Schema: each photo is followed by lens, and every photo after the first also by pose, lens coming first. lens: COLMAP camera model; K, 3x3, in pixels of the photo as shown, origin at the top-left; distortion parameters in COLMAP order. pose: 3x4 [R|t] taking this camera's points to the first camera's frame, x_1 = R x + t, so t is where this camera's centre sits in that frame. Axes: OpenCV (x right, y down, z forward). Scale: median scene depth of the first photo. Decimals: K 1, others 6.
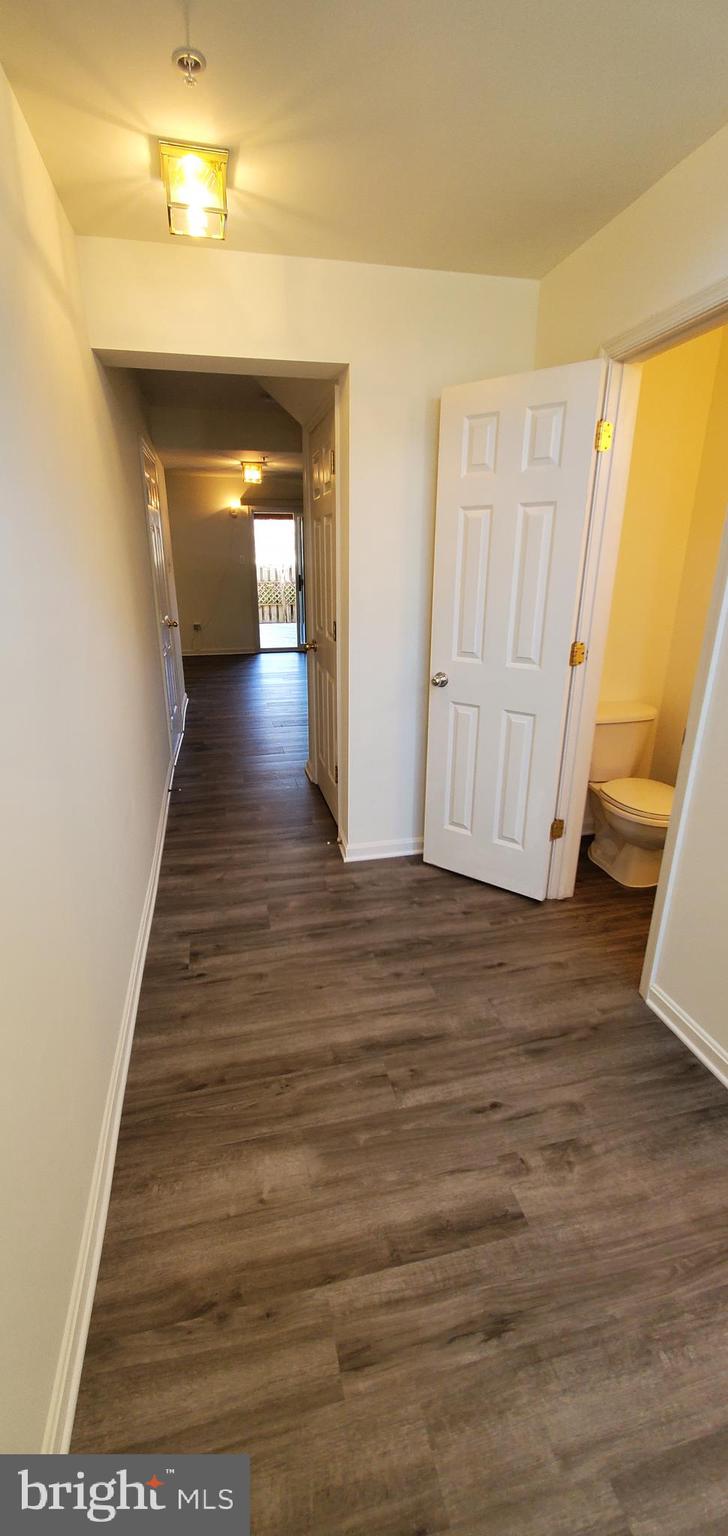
lens RADIAL K [[608.5, 0, 353.8], [0, 608.5, 766.5], [0, 0, 1]] dist [0.001579, -0.000120]
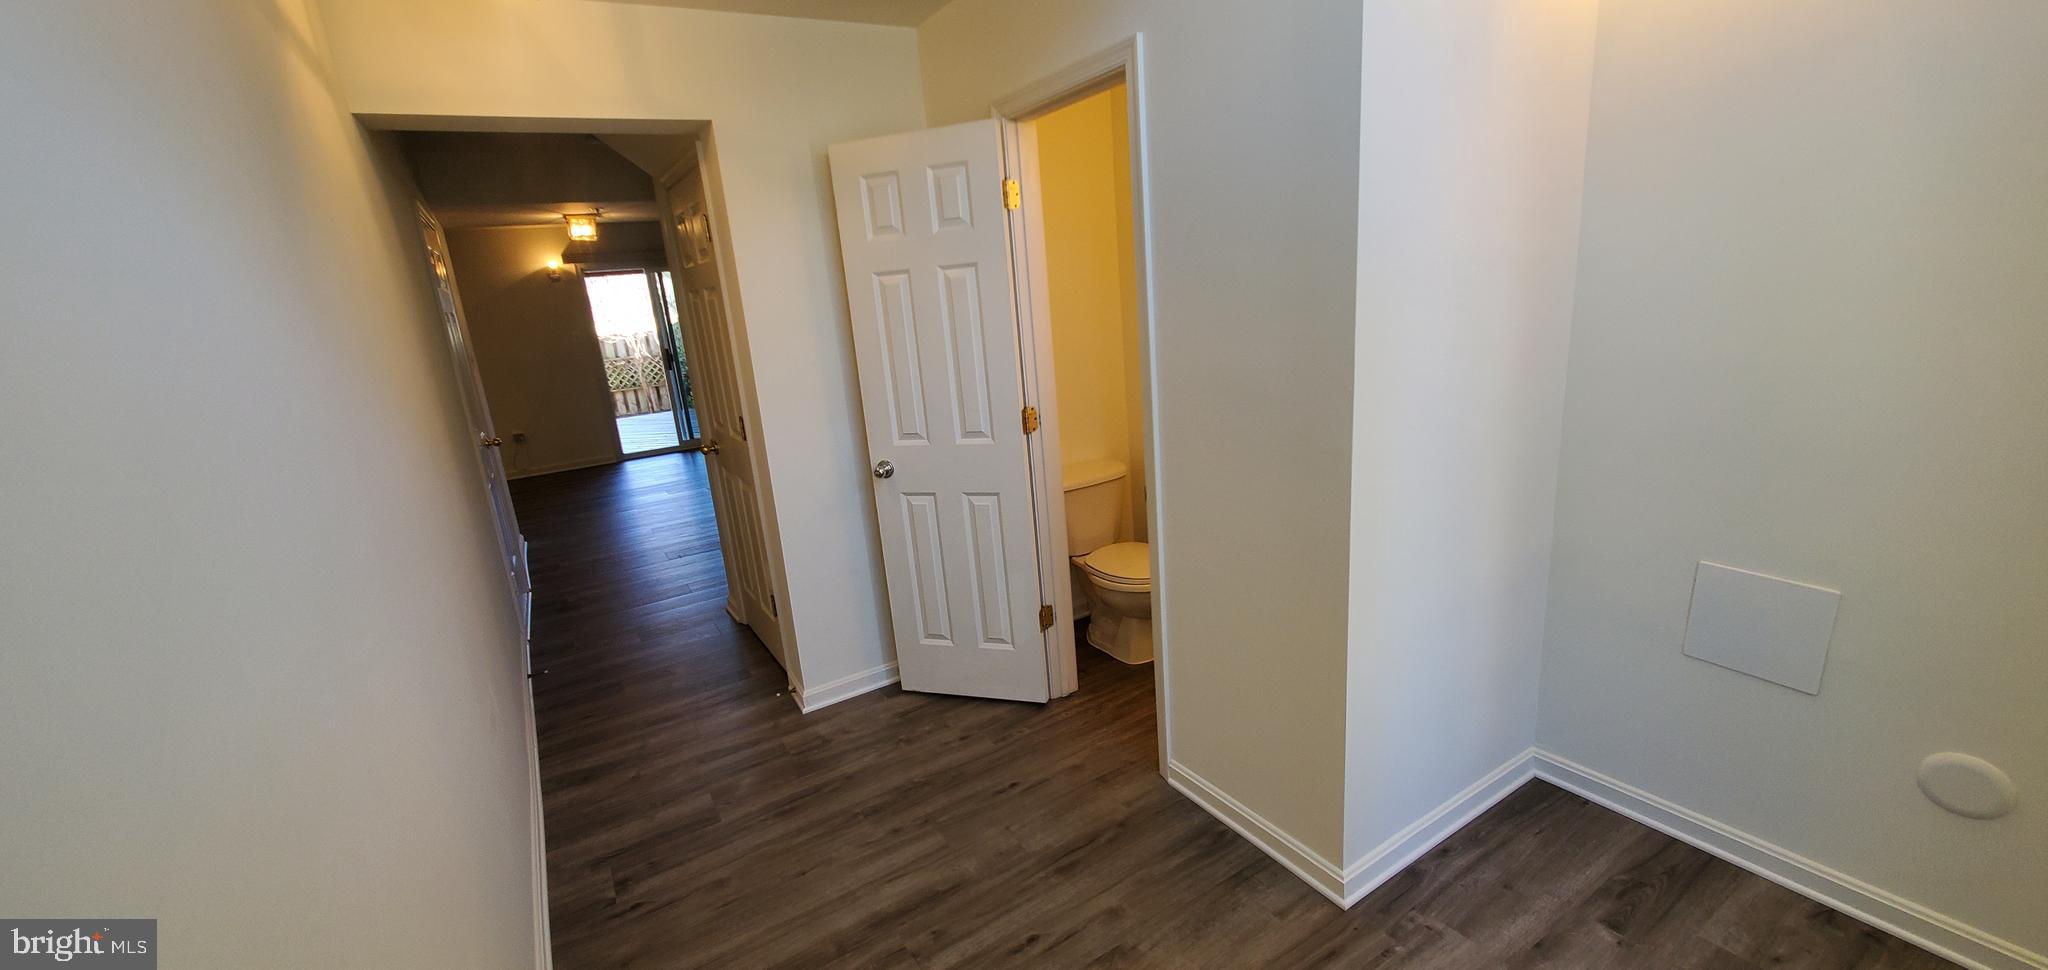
lens RADIAL K [[811.3, 0, 1023.6], [0, 811.3, 496.9], [0, 0, 1]] dist [0.001579, -0.000120]
pose [[0.940550, -0.159215, 0.300026, -0.020826], [0.185335, 0.980810, -0.060517, -0.001813], [-0.284634, 0.112525, 0.952009, -0.128495]]
